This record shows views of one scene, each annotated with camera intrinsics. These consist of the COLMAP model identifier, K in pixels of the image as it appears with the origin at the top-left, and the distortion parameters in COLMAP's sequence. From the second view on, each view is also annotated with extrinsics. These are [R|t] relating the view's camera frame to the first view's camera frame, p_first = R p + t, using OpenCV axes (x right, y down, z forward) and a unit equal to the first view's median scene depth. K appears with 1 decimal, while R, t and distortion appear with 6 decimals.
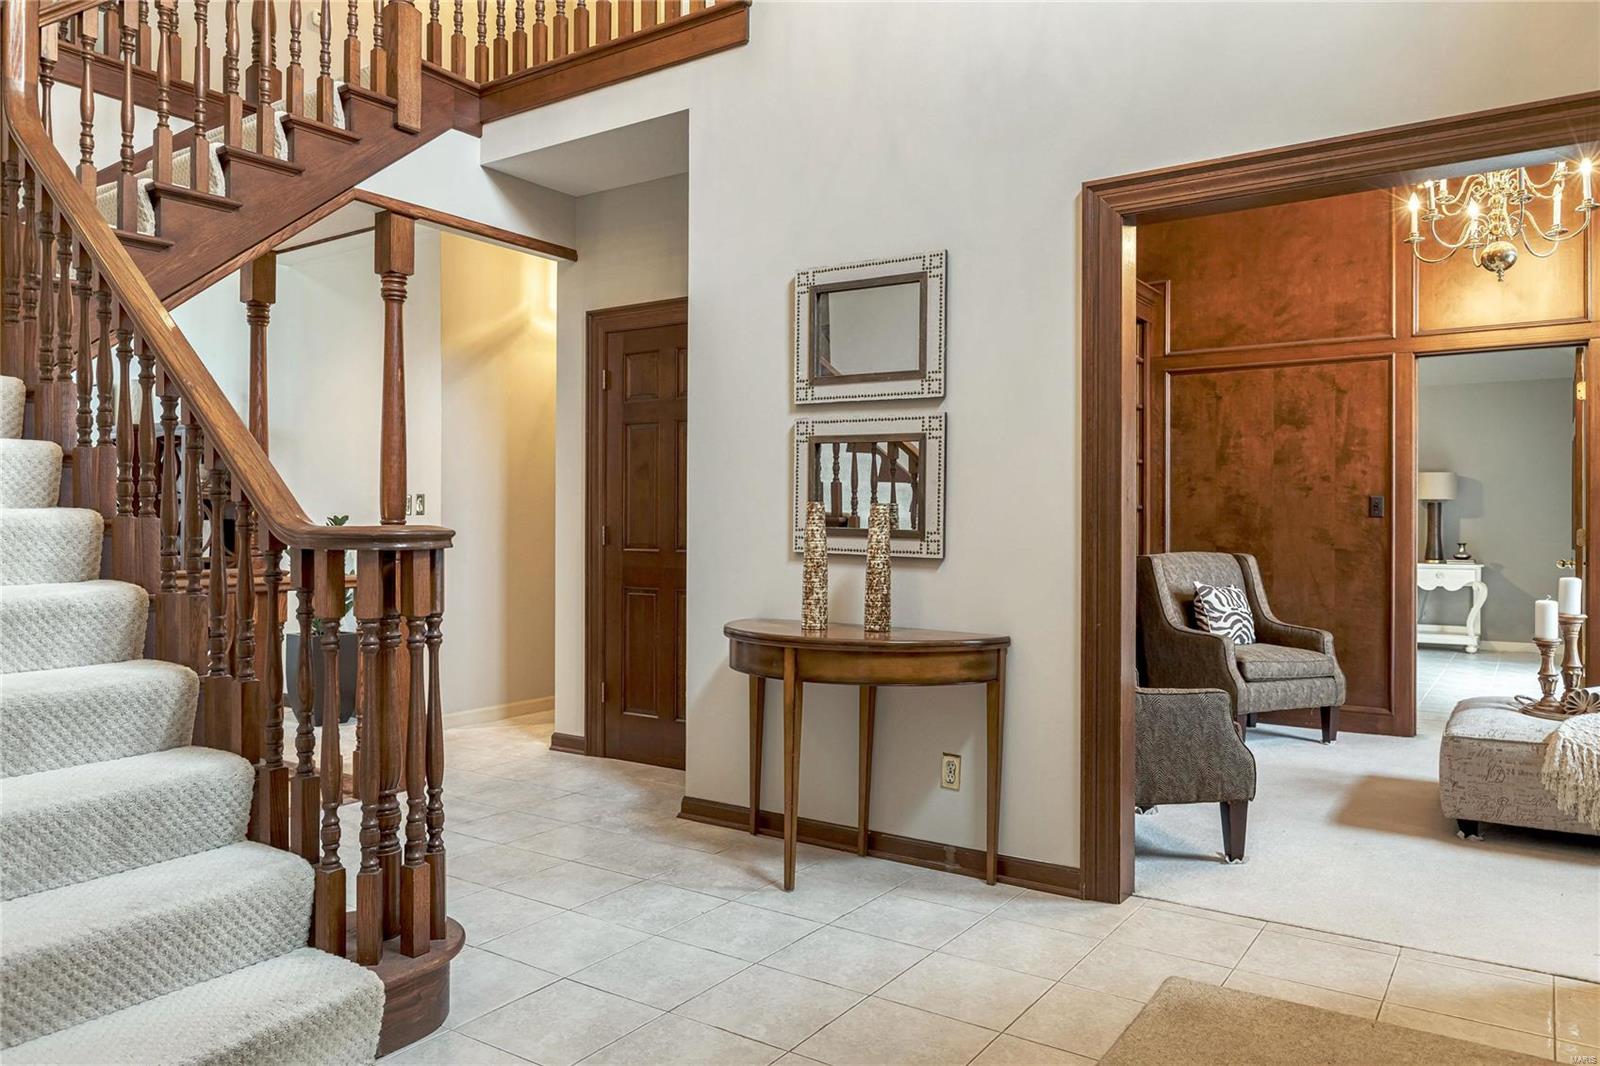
lens RADIAL K [[1104.1, 0, 801.6], [0, 1104.1, 529.3], [0, 0, 1]] dist [0.001806, 0.000818]
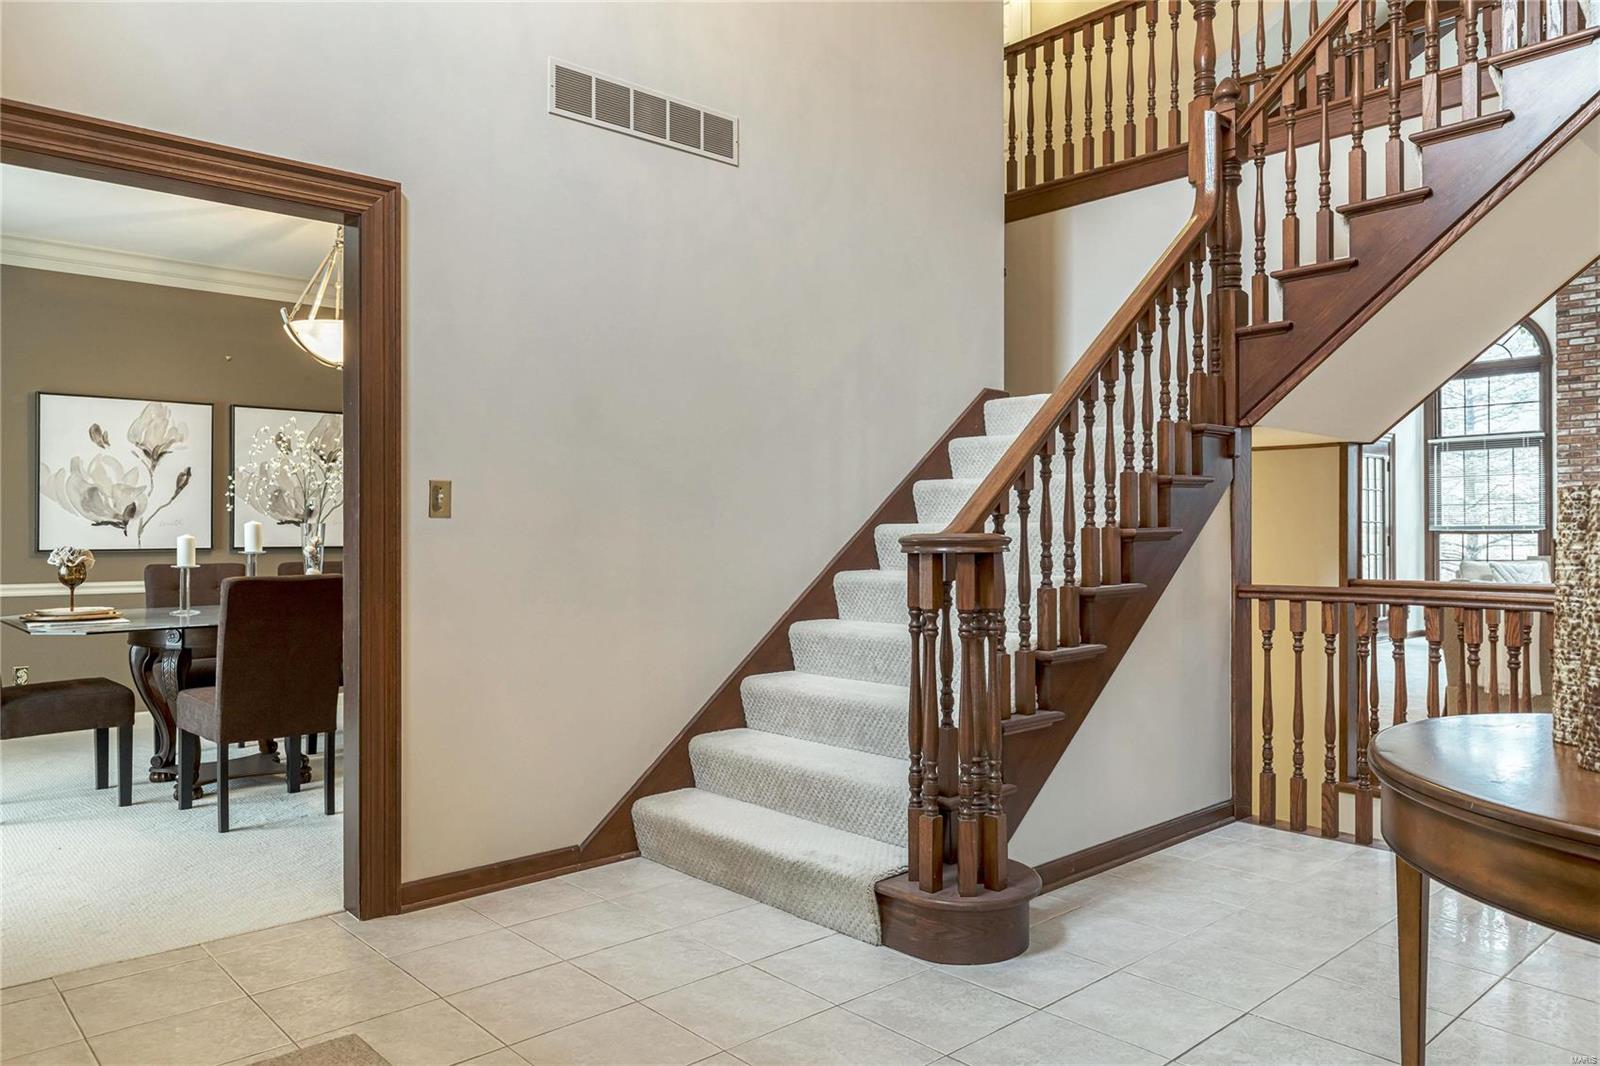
lens RADIAL K [[1104.1, 0, 802.1], [0, 1104.1, 533.6], [0, 0, 1]] dist [0.001806, 0.000818]
pose [[-0.238781, -0.005203, -0.971059, 0.783769], [-0.003366, 0.999984, -0.004530, 0.003333], [0.971067, 0.002187, -0.238795, 1.065346]]
